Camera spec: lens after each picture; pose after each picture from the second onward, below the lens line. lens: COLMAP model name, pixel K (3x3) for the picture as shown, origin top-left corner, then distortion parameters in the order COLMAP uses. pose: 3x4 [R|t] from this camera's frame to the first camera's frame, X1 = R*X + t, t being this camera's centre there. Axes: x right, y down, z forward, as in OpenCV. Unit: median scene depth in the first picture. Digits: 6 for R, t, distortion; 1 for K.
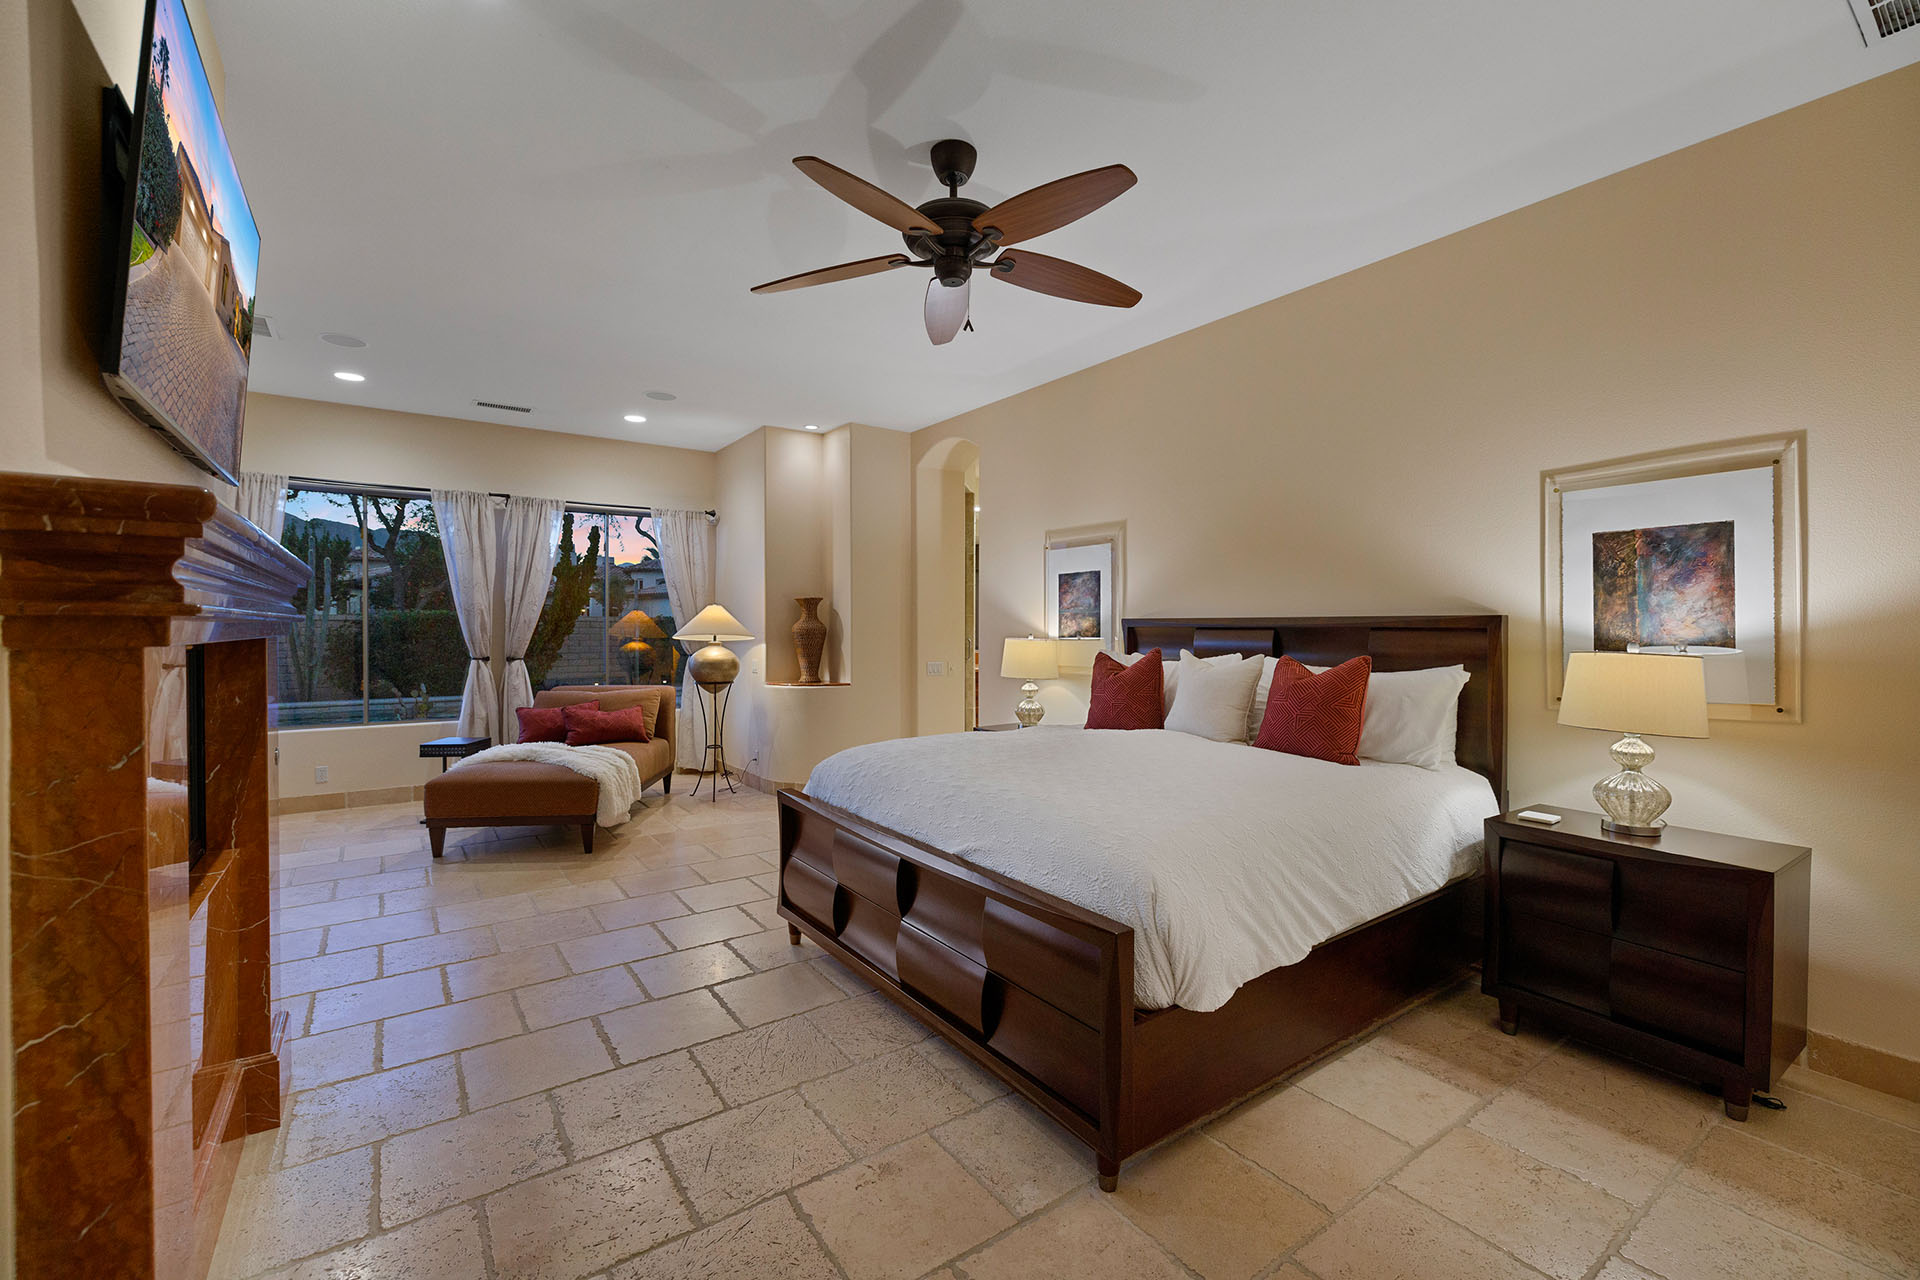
lens RADIAL K [[799.6, 0, 962.7], [0, 799.6, 631.8], [0, 0, 1]] dist [0.001194, 0.000152]
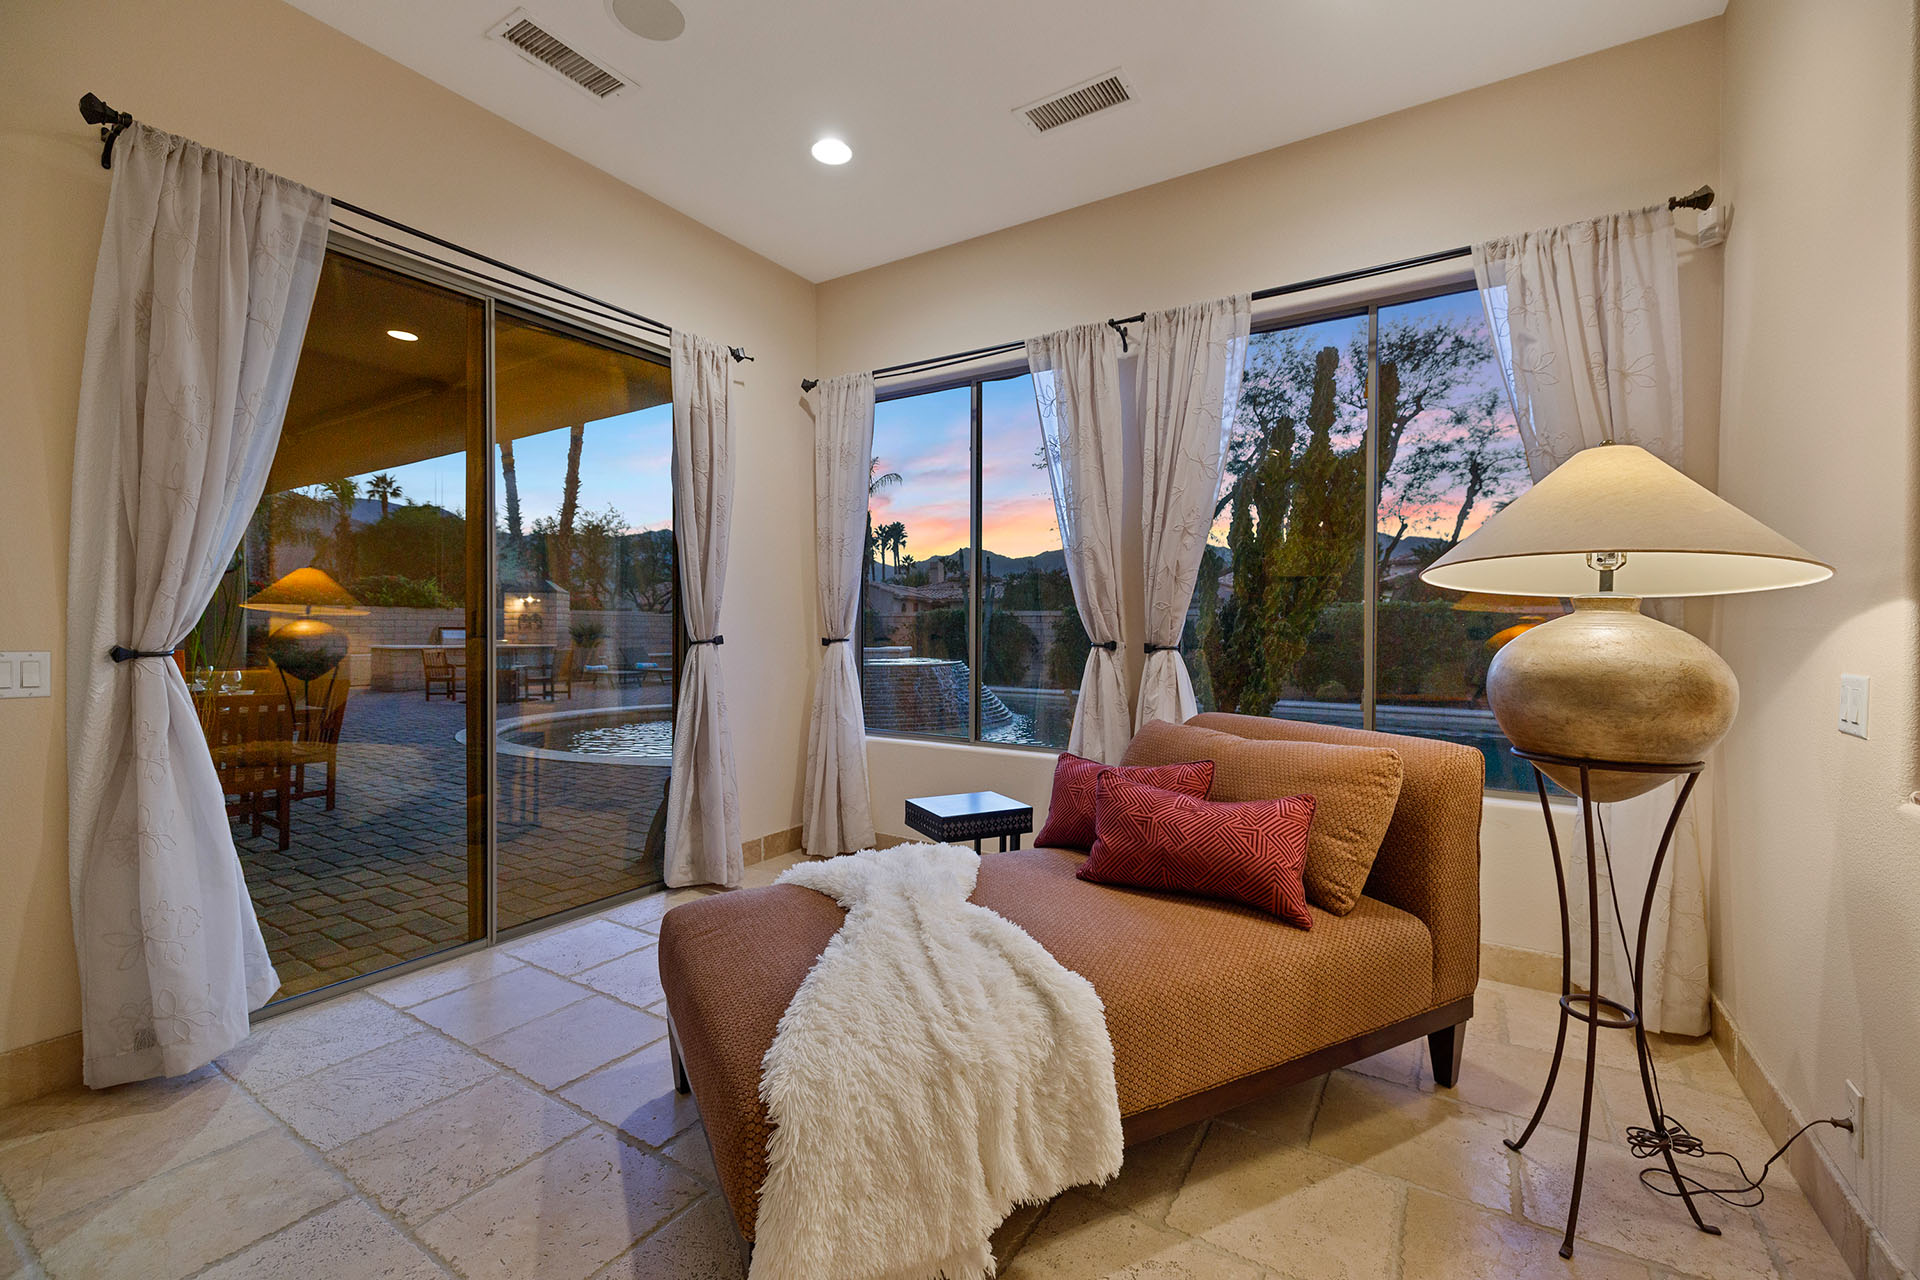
lens RADIAL K [[799.6, 0, 967.8], [0, 799.6, 635.4], [0, 0, 1]] dist [0.001194, 0.000152]
pose [[0.380651, 0.007704, -0.924687, -0.153191], [-0.010064, 0.999941, 0.004188, 0.025790], [0.924664, 0.007712, 0.380706, 0.717008]]
